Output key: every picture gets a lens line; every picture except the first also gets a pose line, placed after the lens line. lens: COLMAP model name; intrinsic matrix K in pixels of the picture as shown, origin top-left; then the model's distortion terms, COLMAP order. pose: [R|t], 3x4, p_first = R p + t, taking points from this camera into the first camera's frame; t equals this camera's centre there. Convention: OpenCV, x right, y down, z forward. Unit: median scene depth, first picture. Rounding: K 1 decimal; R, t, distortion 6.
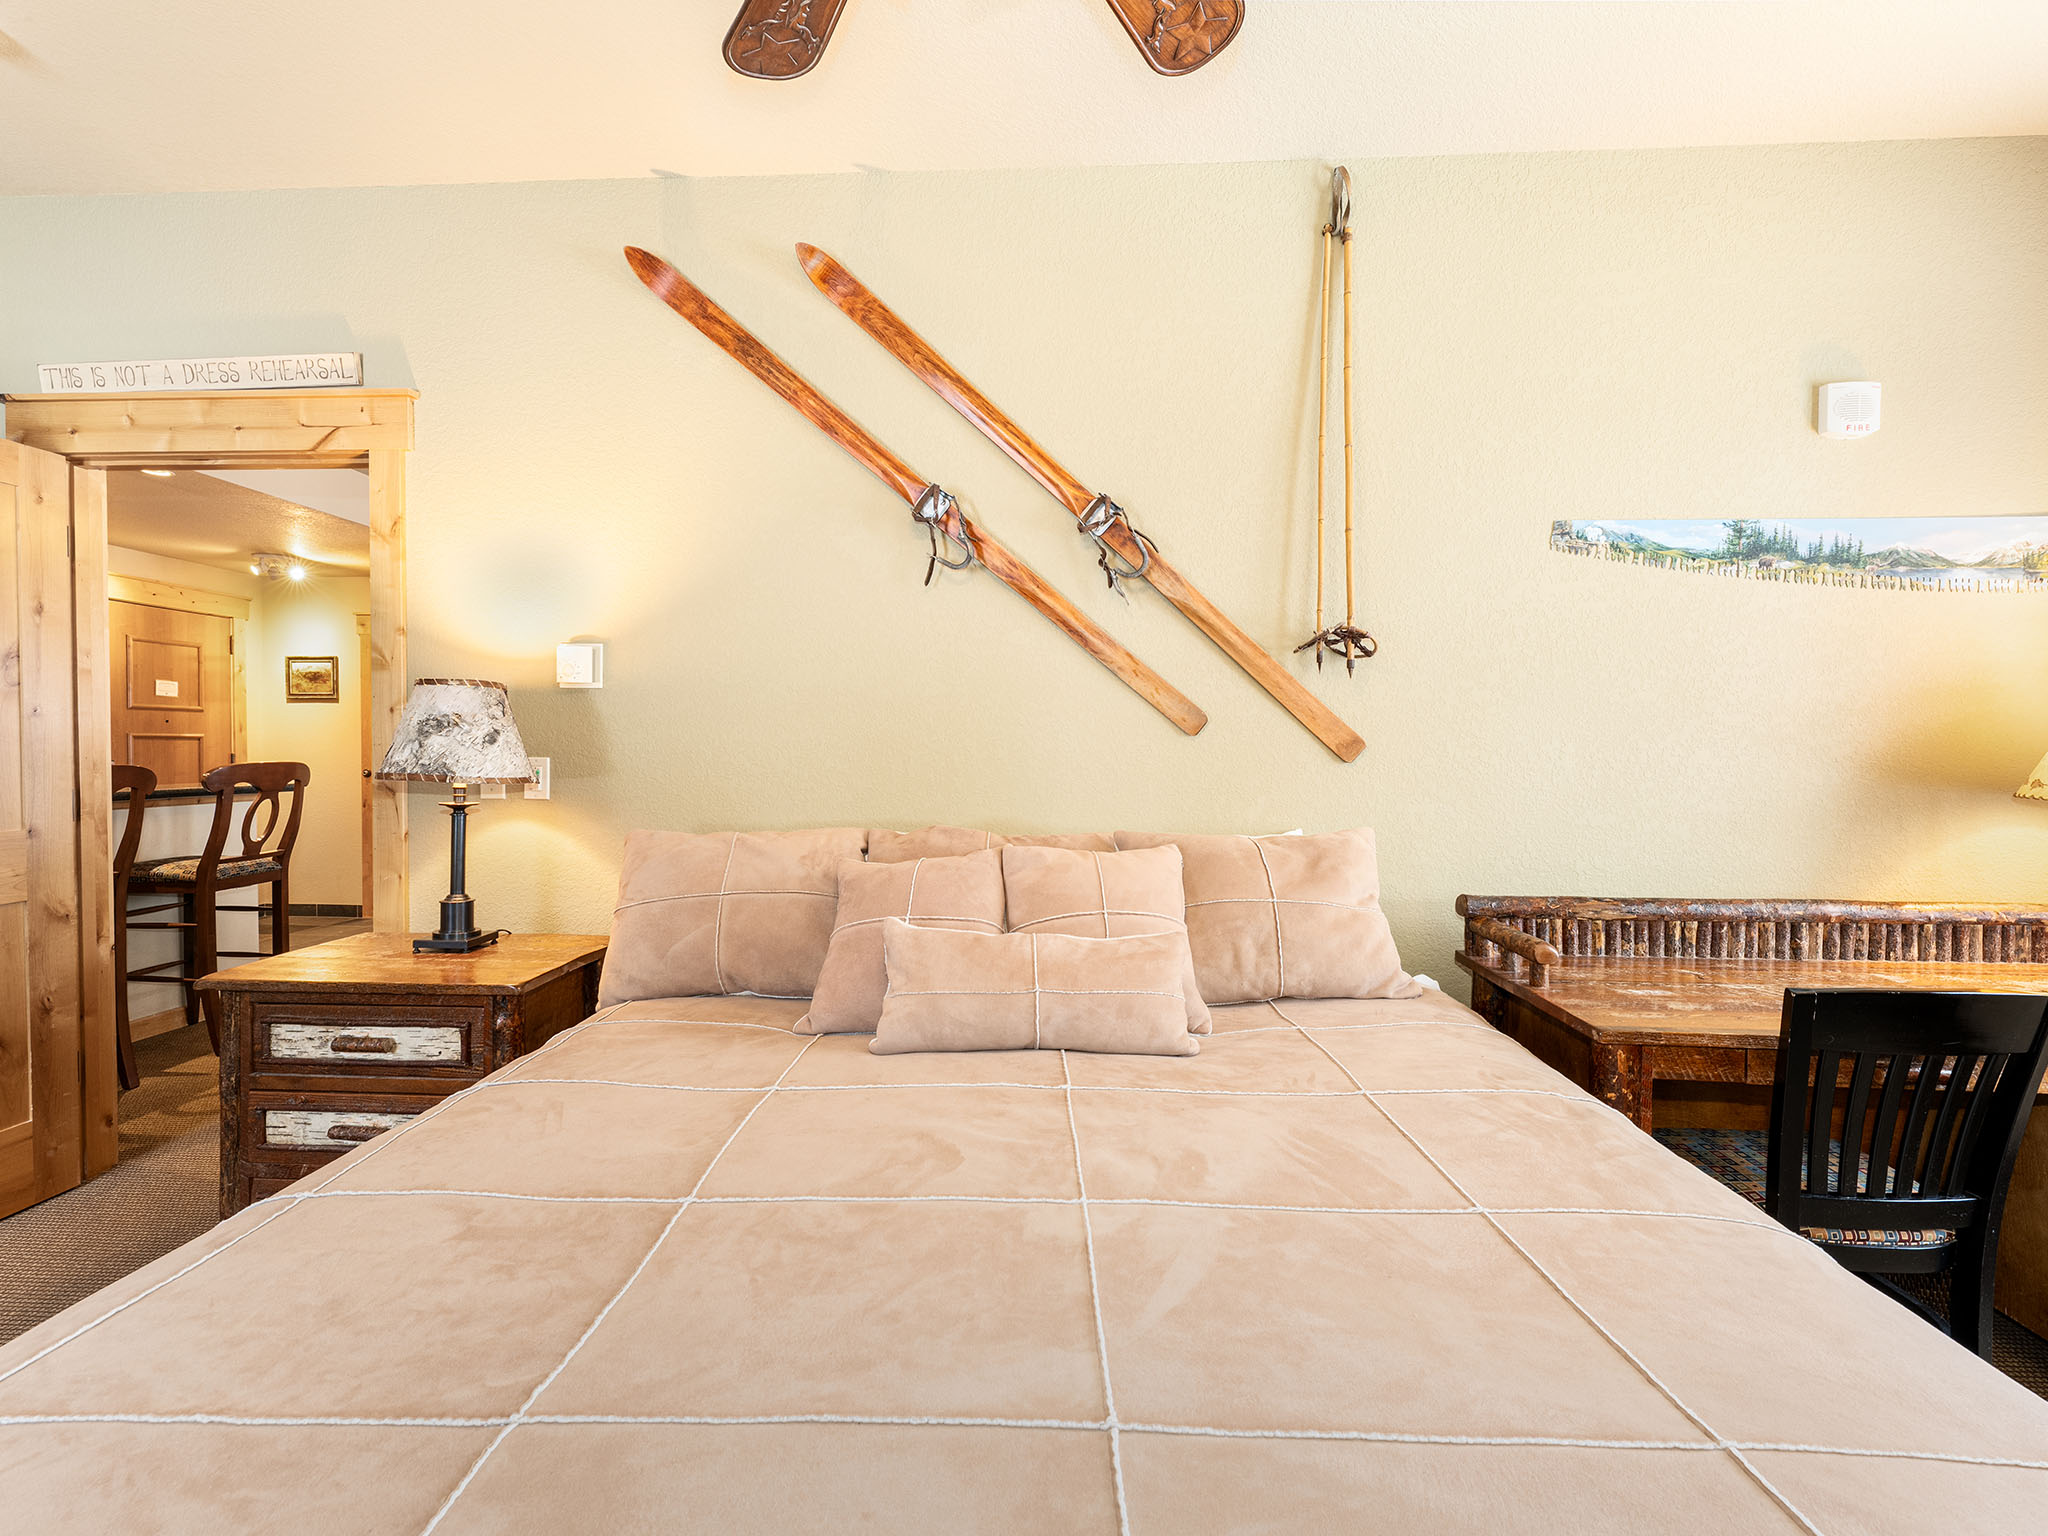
lens RADIAL K [[931.2, 0, 1025.2], [0, 931.2, 770.9], [0, 0, 1]] dist [0.002085, 0.000085]
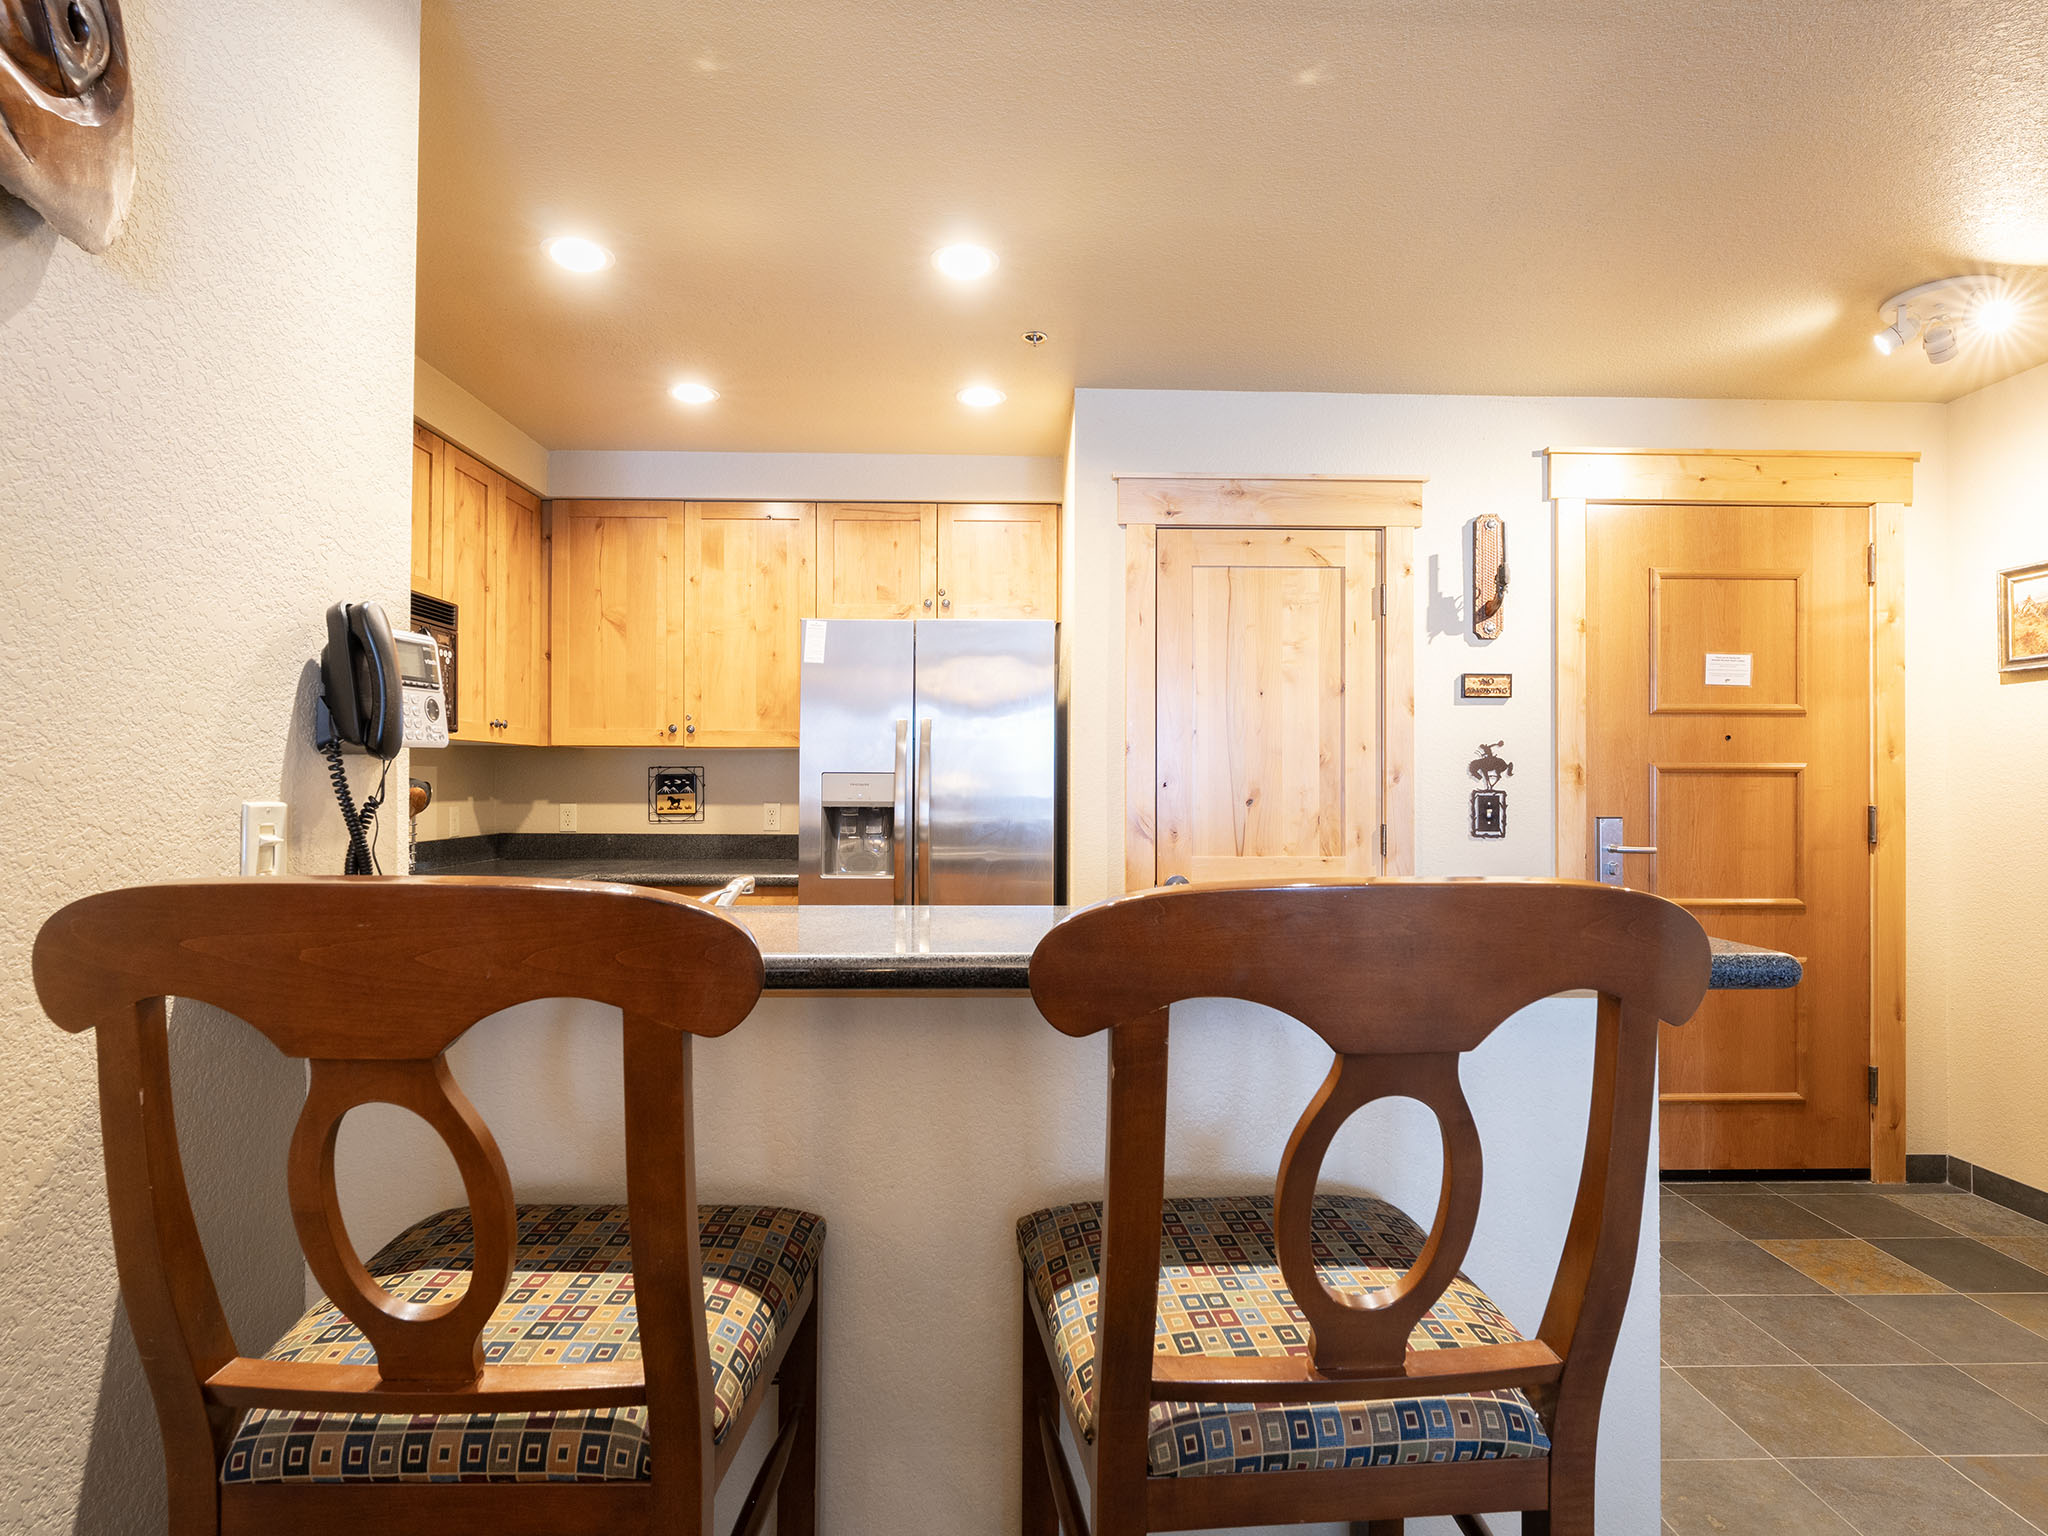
lens RADIAL K [[1082.1, 0, 1024.0], [0, 1082.1, 768.0], [0, 0, 1]] dist [0.015172, -0.000494]
pose [[0.104082, -0.018578, -0.994395, -0.366806], [-0.029015, 0.999343, -0.021707, -0.013257], [0.994145, 0.031112, 0.103474, 0.536930]]
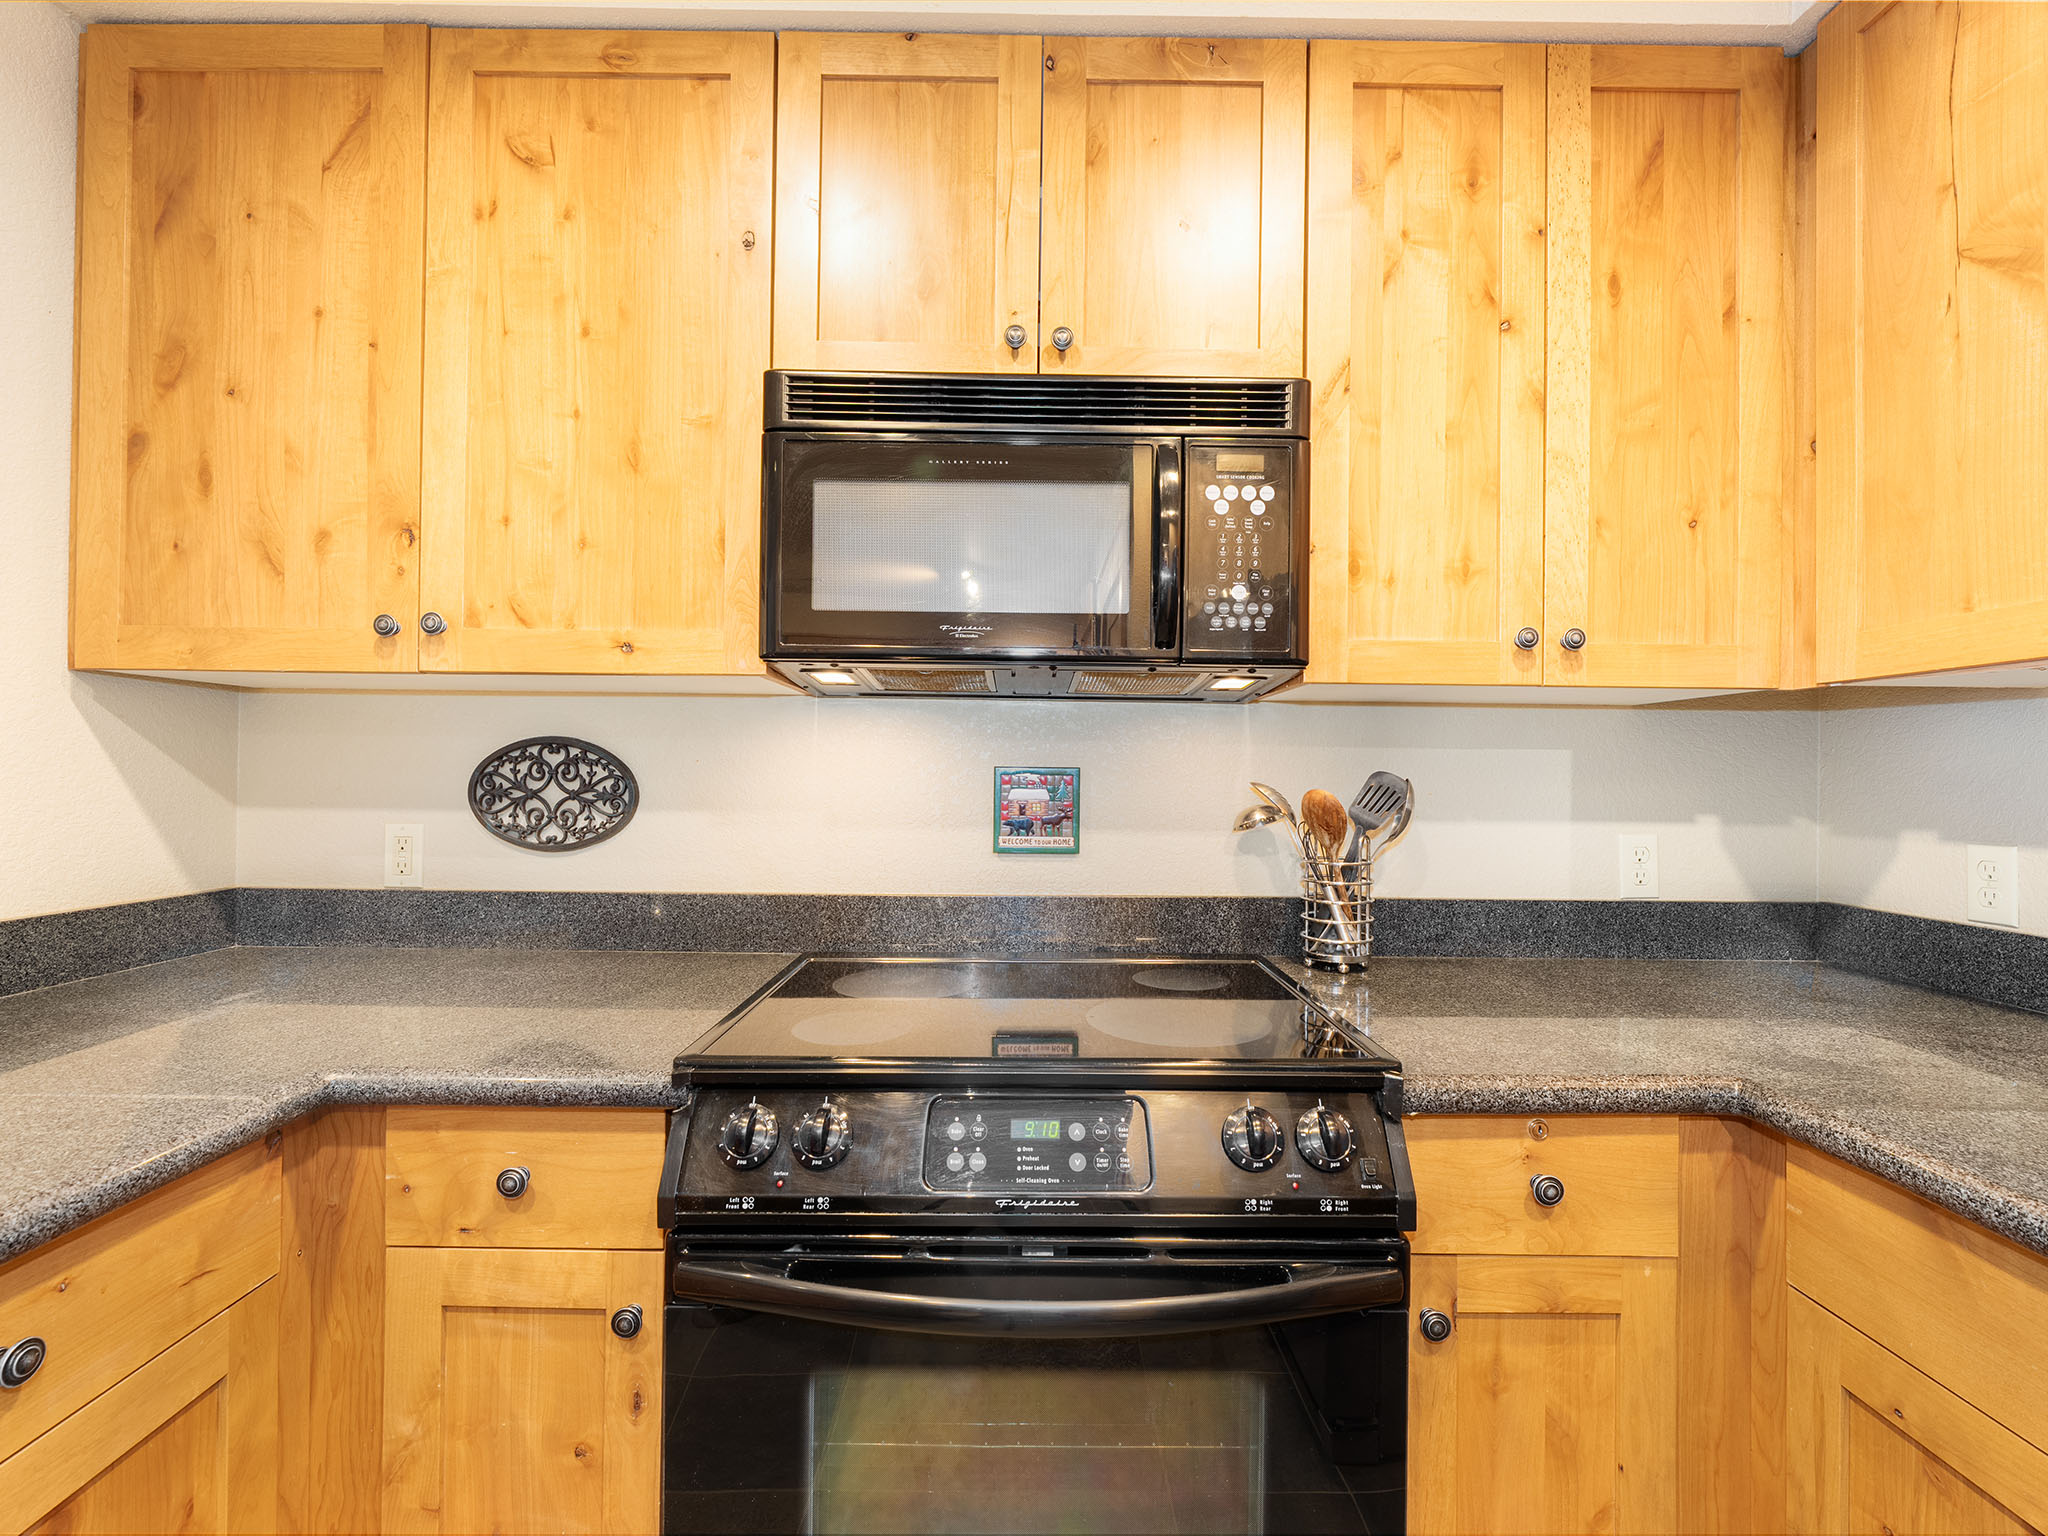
lens RADIAL K [[867.9, 0, 1095.2], [0, 867.9, 770.1], [0, 0, 1]] dist [0.000750, -0.000058]
pose [[-0.996815, -0.017903, -0.077715, -0.835823], [-0.019224, 0.999683, 0.016279, -0.013589], [0.077399, 0.017721, -0.996843, 0.502252]]
